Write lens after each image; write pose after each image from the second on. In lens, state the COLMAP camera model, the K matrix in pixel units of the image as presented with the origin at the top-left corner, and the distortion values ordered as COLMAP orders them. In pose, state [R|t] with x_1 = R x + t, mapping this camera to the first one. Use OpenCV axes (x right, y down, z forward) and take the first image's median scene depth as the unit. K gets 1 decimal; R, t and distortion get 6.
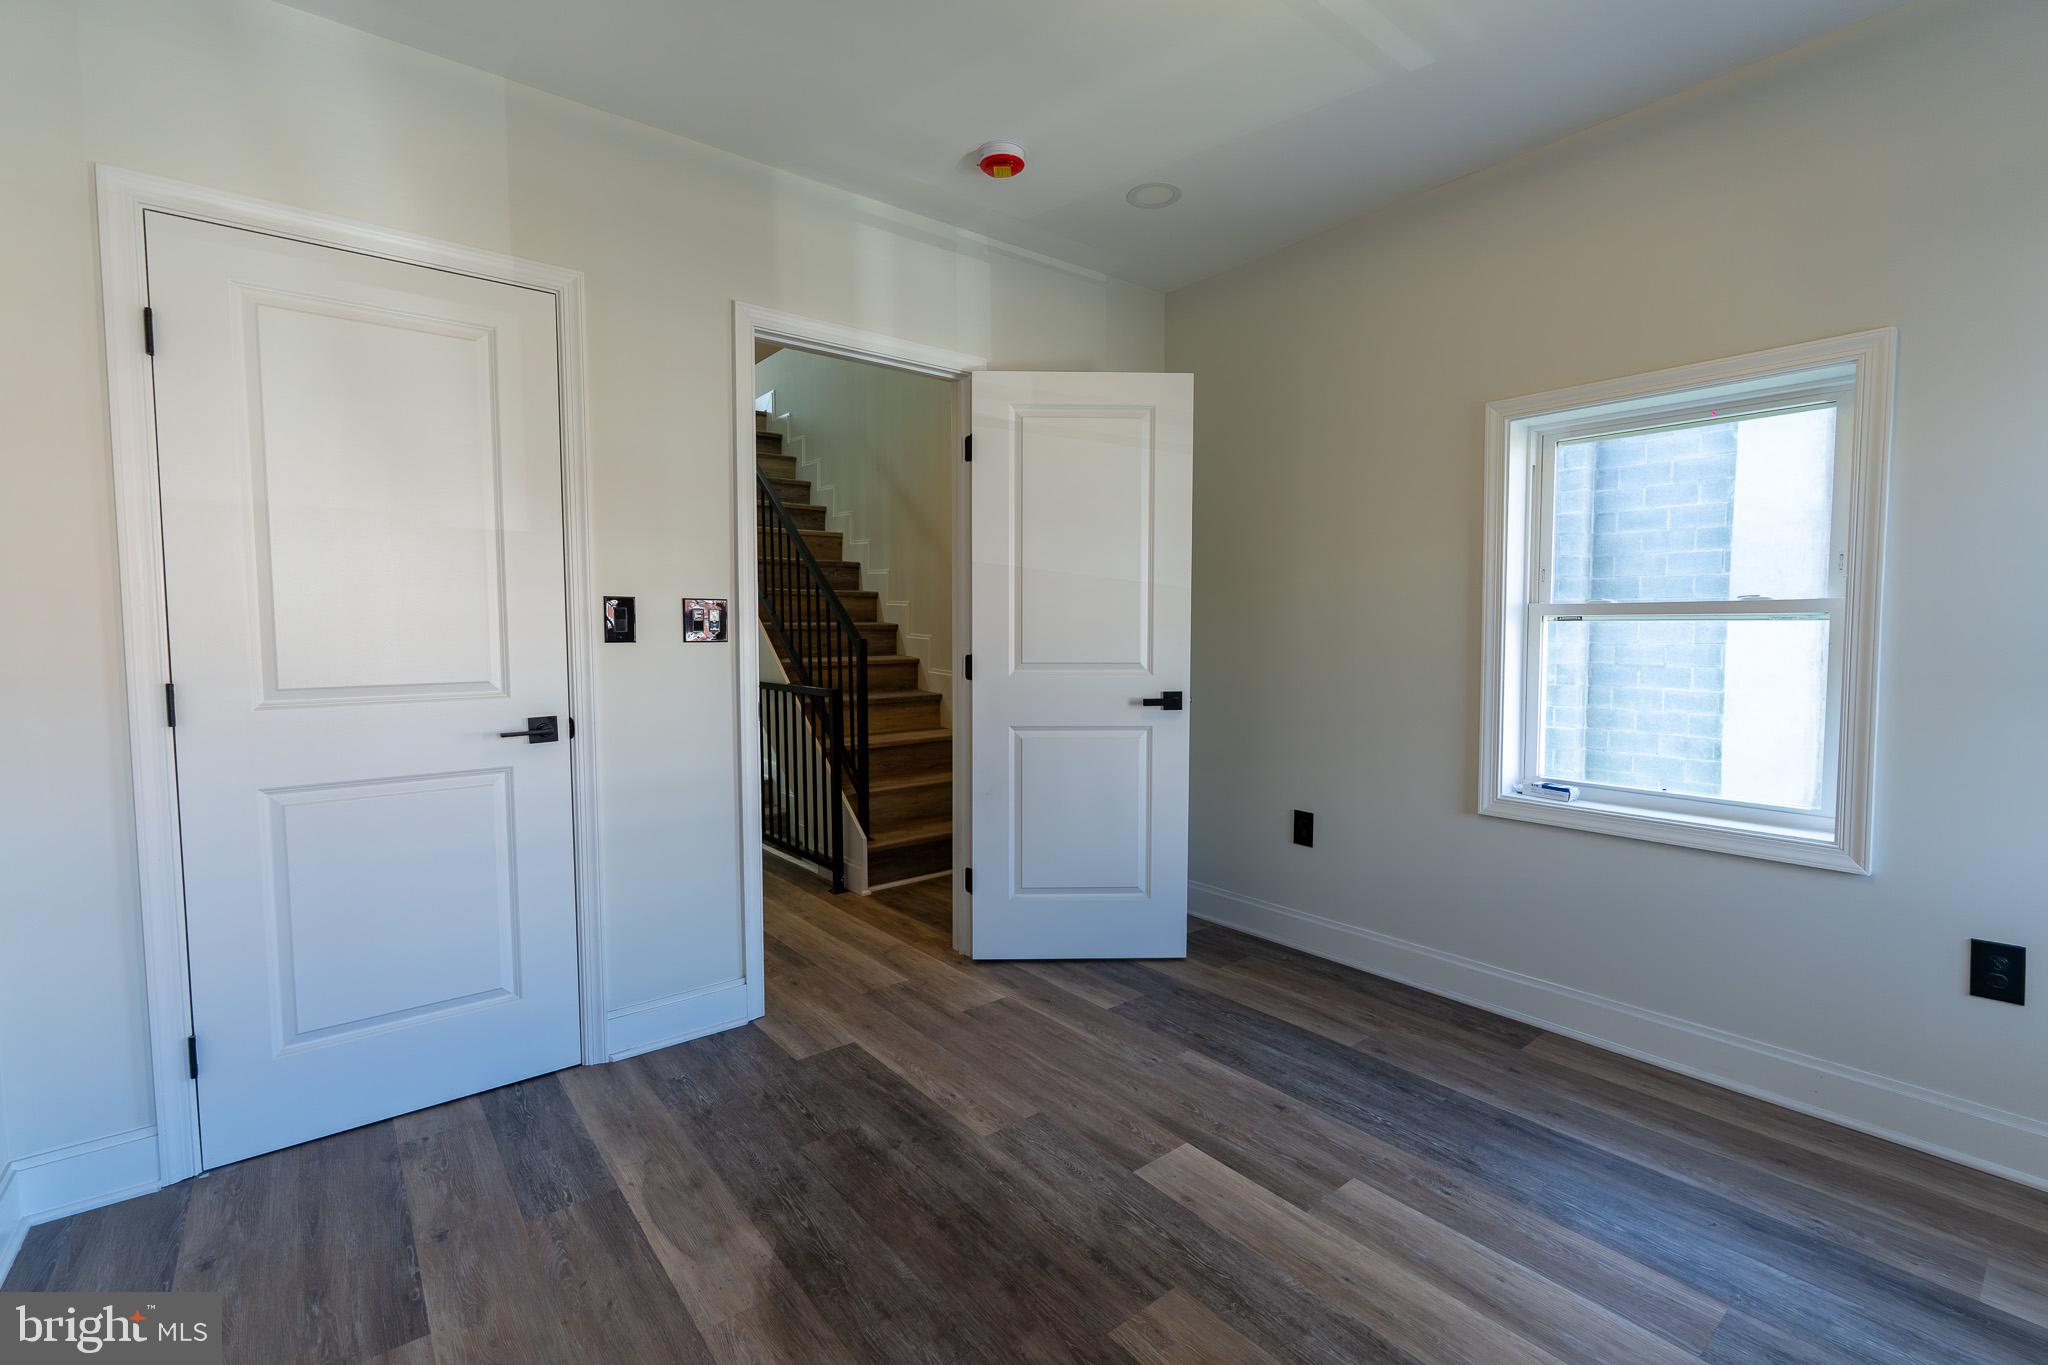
lens RADIAL K [[881.7, 0, 1024.0], [0, 881.7, 682.5], [0, 0, 1]] dist [-0.003089, -0.000243]
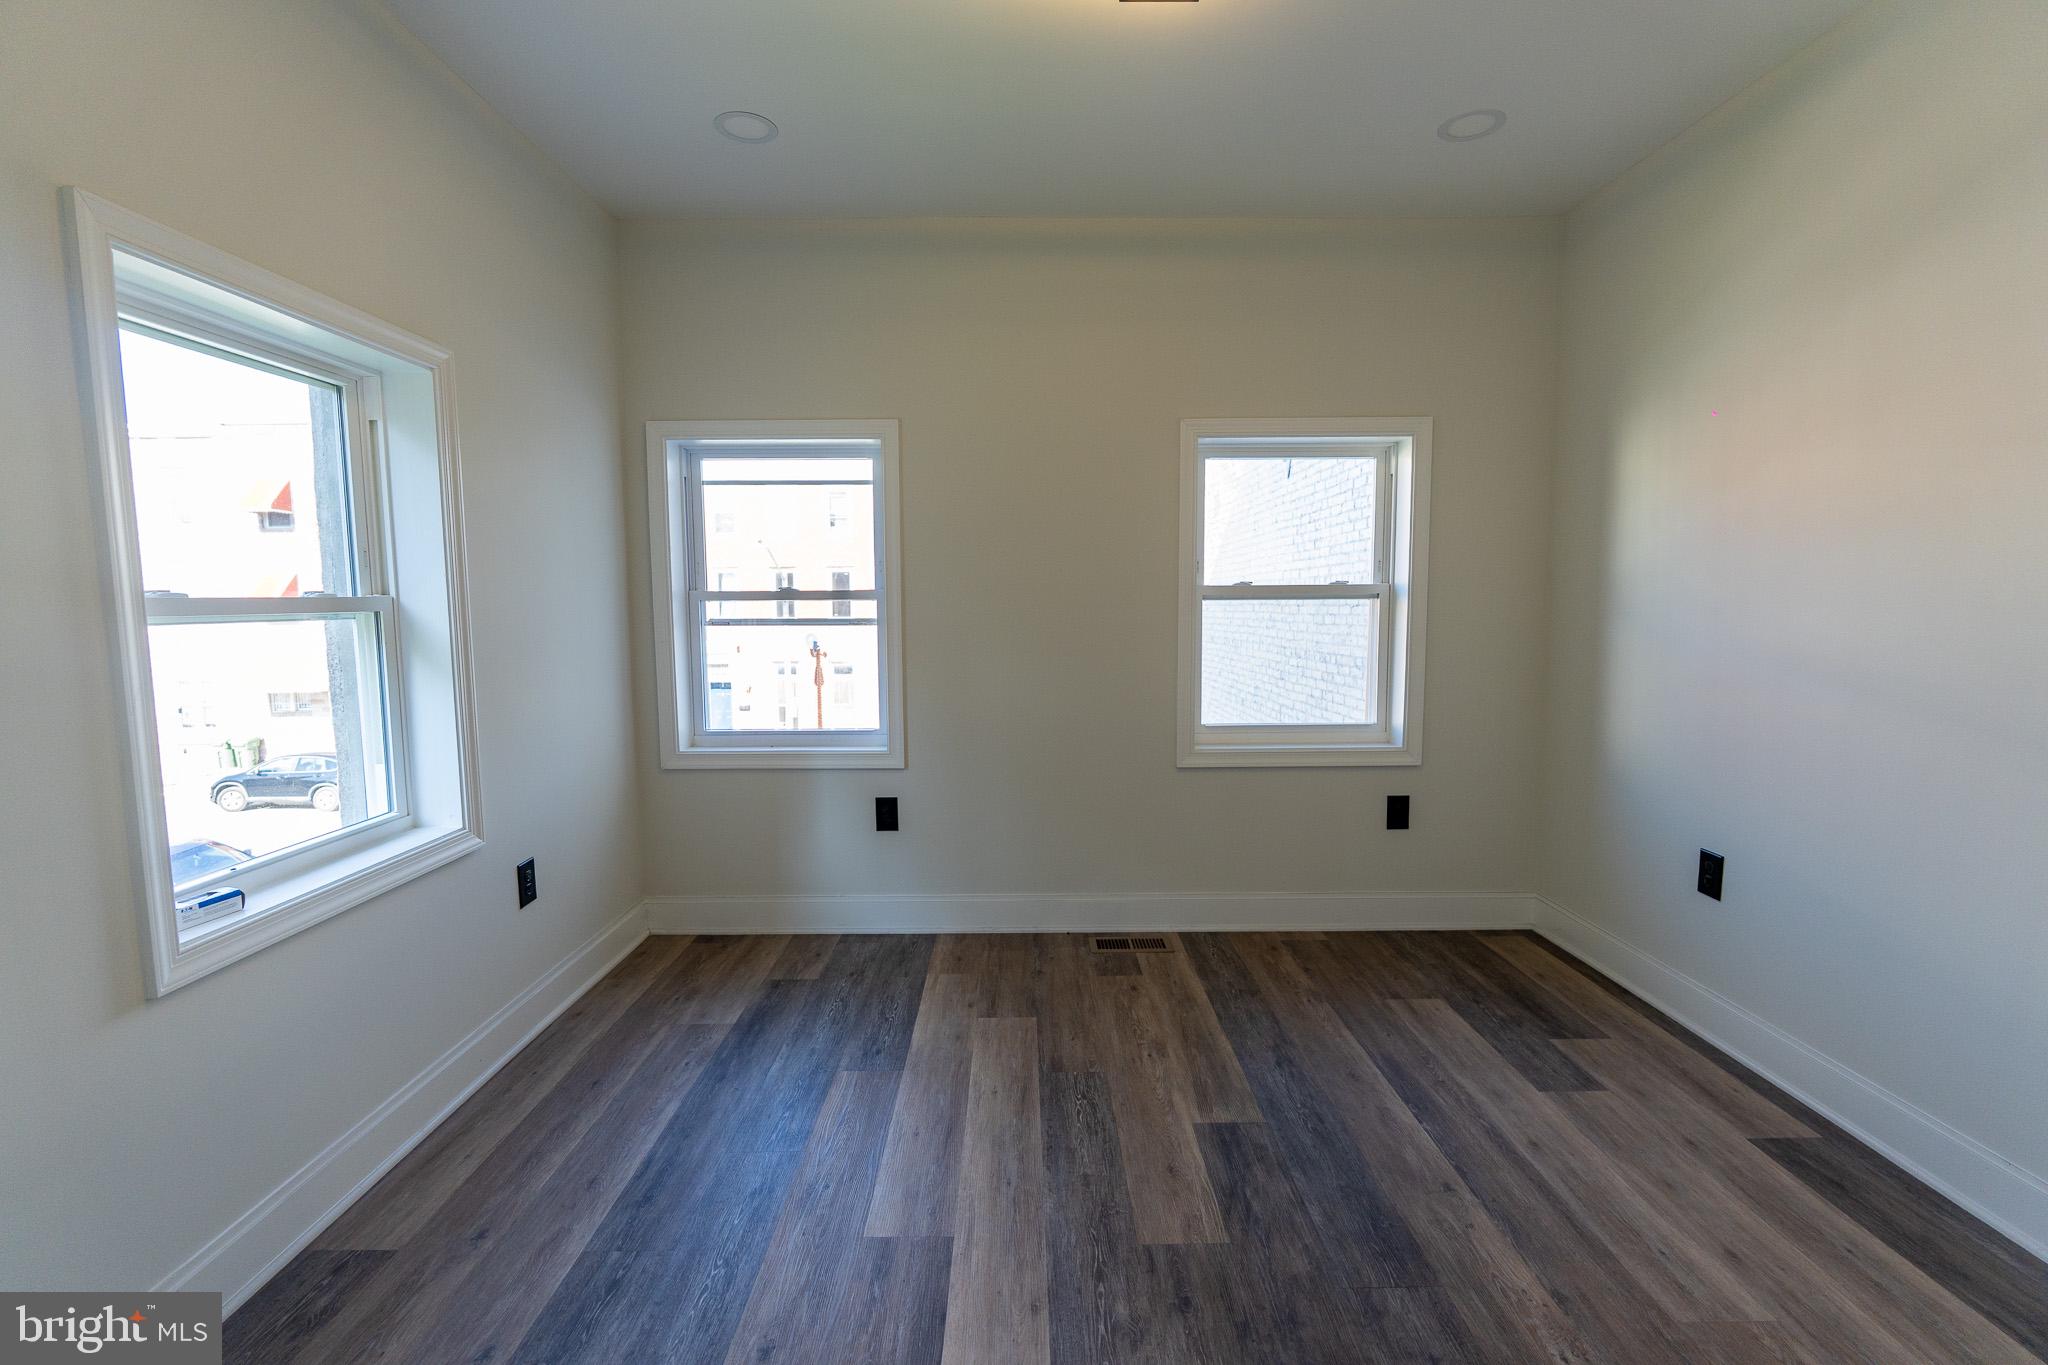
lens RADIAL K [[881.7, 0, 1024.0], [0, 881.7, 682.5], [0, 0, 1]] dist [-0.003089, -0.000243]
pose [[-0.780383, -0.050067, 0.623294, -0.316862], [0.051317, 0.988299, 0.143637, -0.133805], [-0.623193, 0.144078, -0.768682, 1.649381]]
